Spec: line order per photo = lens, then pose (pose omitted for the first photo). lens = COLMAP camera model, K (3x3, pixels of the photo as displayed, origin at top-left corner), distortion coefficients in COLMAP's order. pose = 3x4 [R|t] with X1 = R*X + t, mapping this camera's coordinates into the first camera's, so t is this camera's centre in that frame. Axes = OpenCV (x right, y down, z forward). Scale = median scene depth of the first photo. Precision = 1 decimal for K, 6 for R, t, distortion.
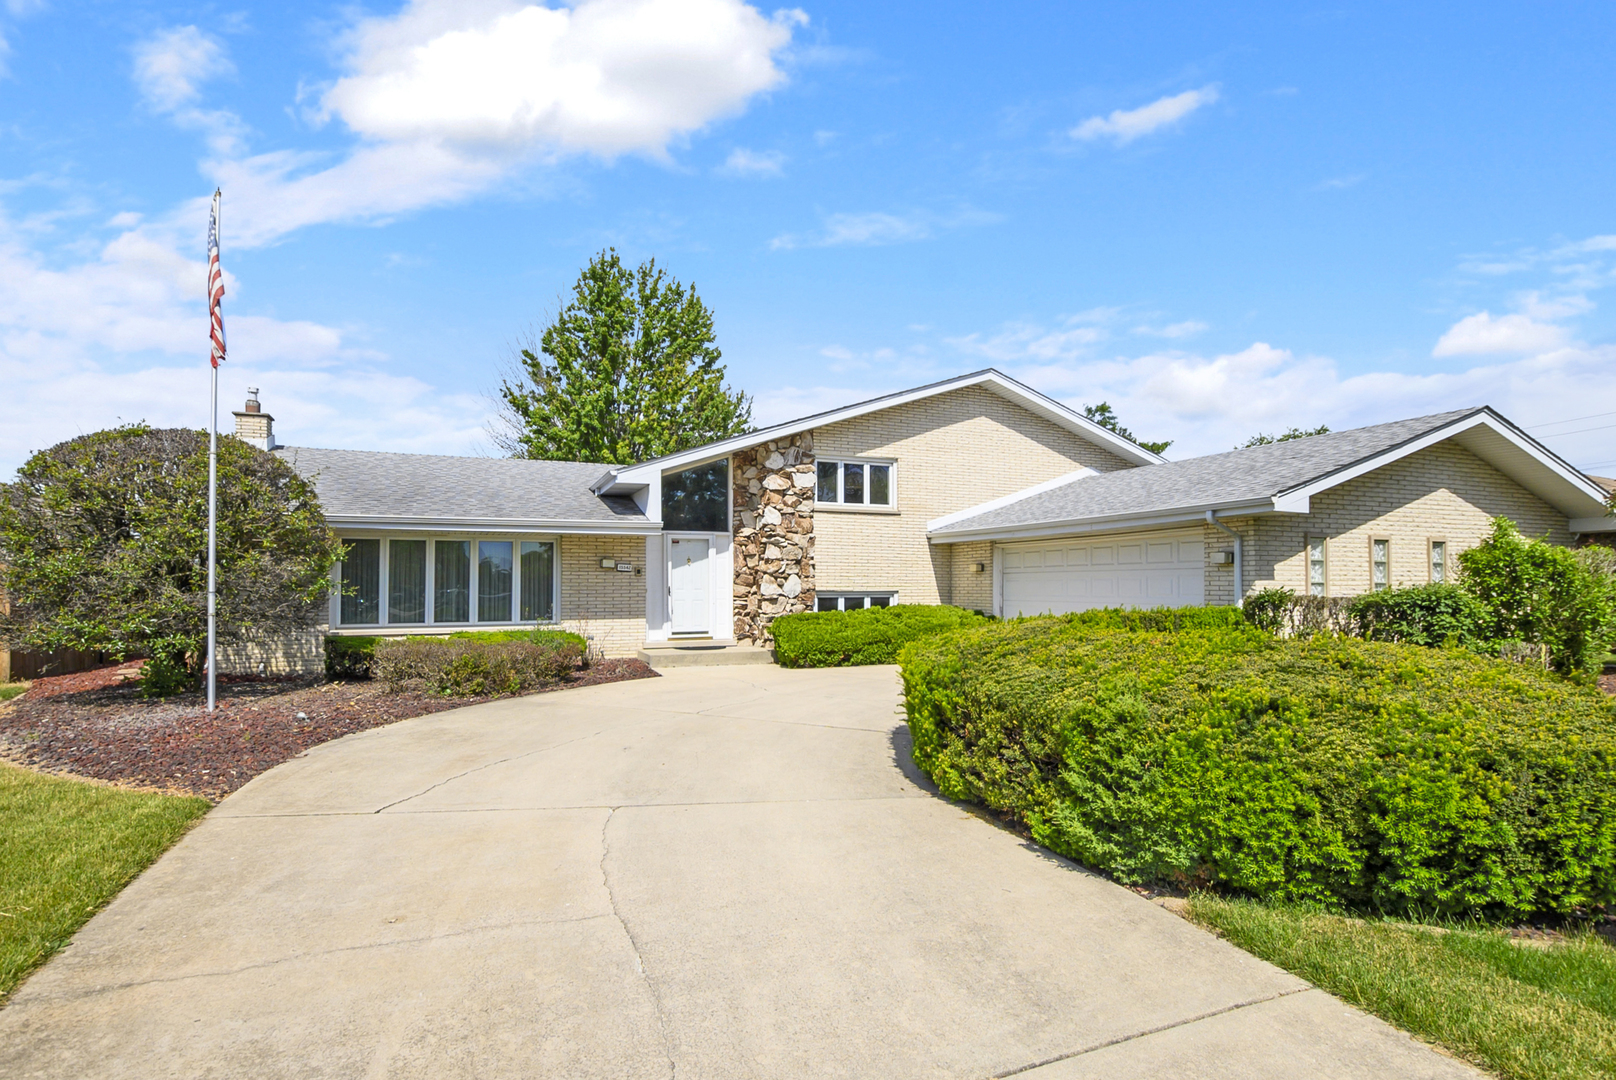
lens RADIAL K [[784.5, 0, 807.2], [0, 784.5, 520.9], [0, 0, 1]] dist [0.010958, -0.007215]
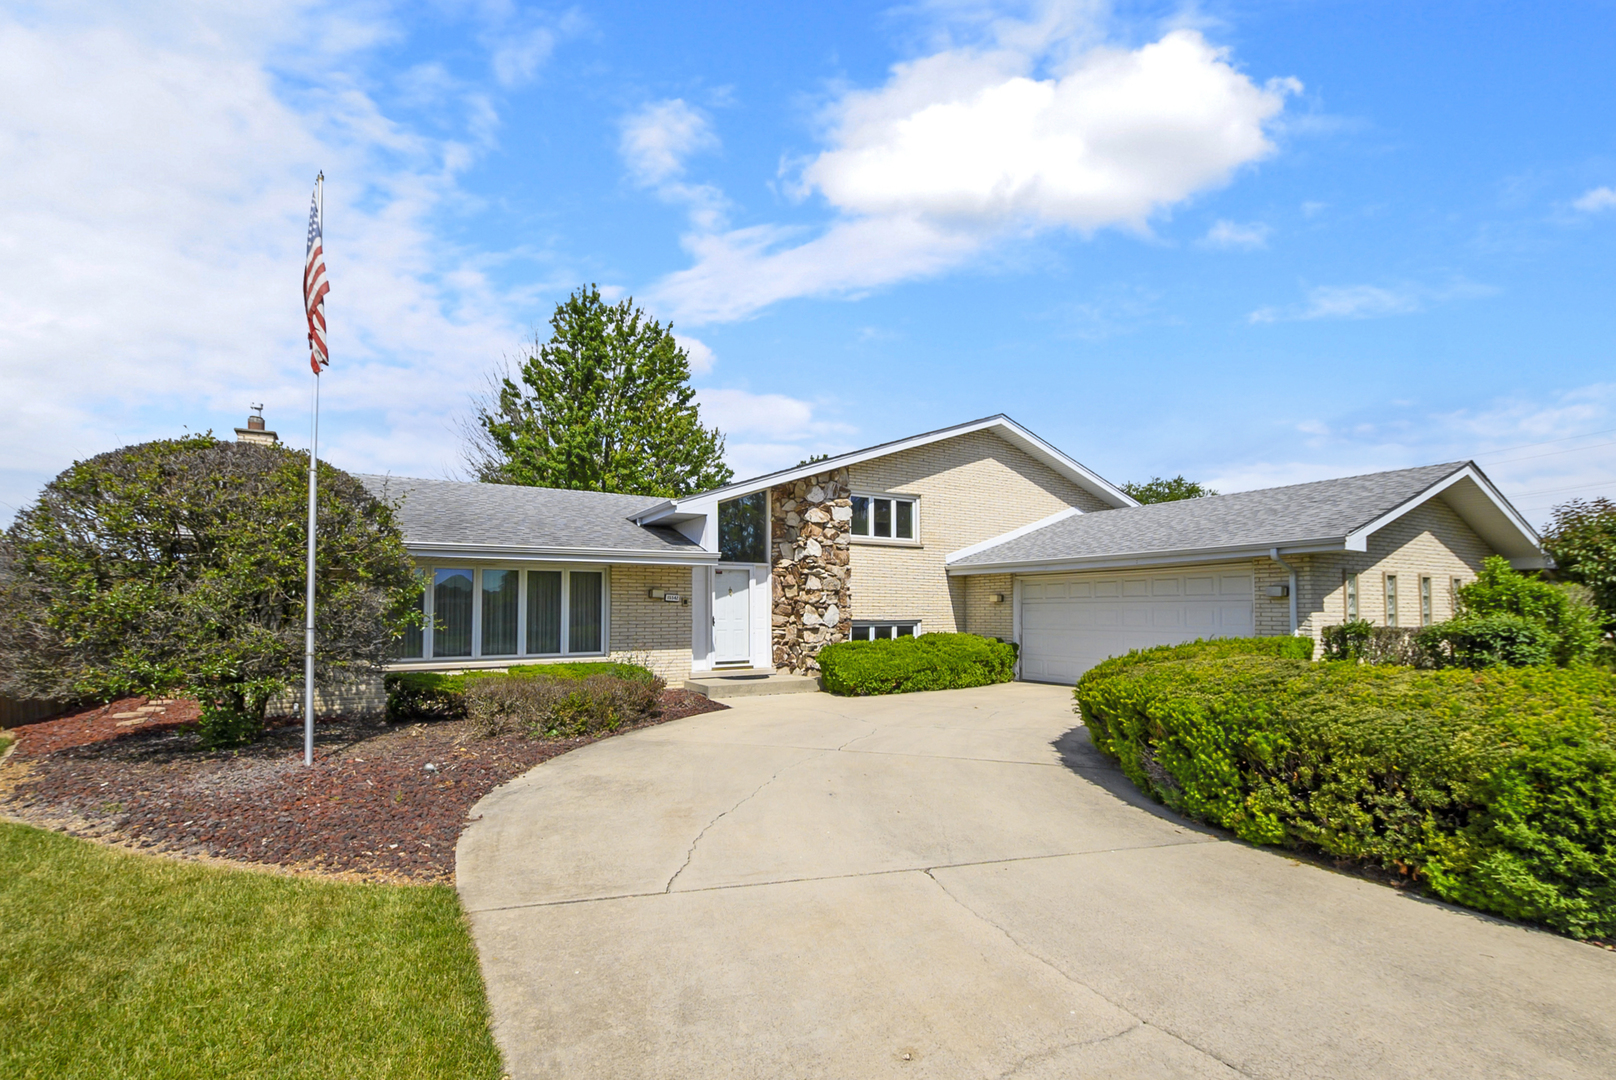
lens RADIAL K [[713.2, 0, 816.2], [0, 713.2, 546.9], [0, 0, 1]] dist [0.005994, -0.000196]
pose [[0.989128, 0.012174, 0.146555, -0.269418], [-0.011070, 0.999904, -0.008345, 0.000101], [-0.146642, 0.006631, 0.989167, 0.109389]]
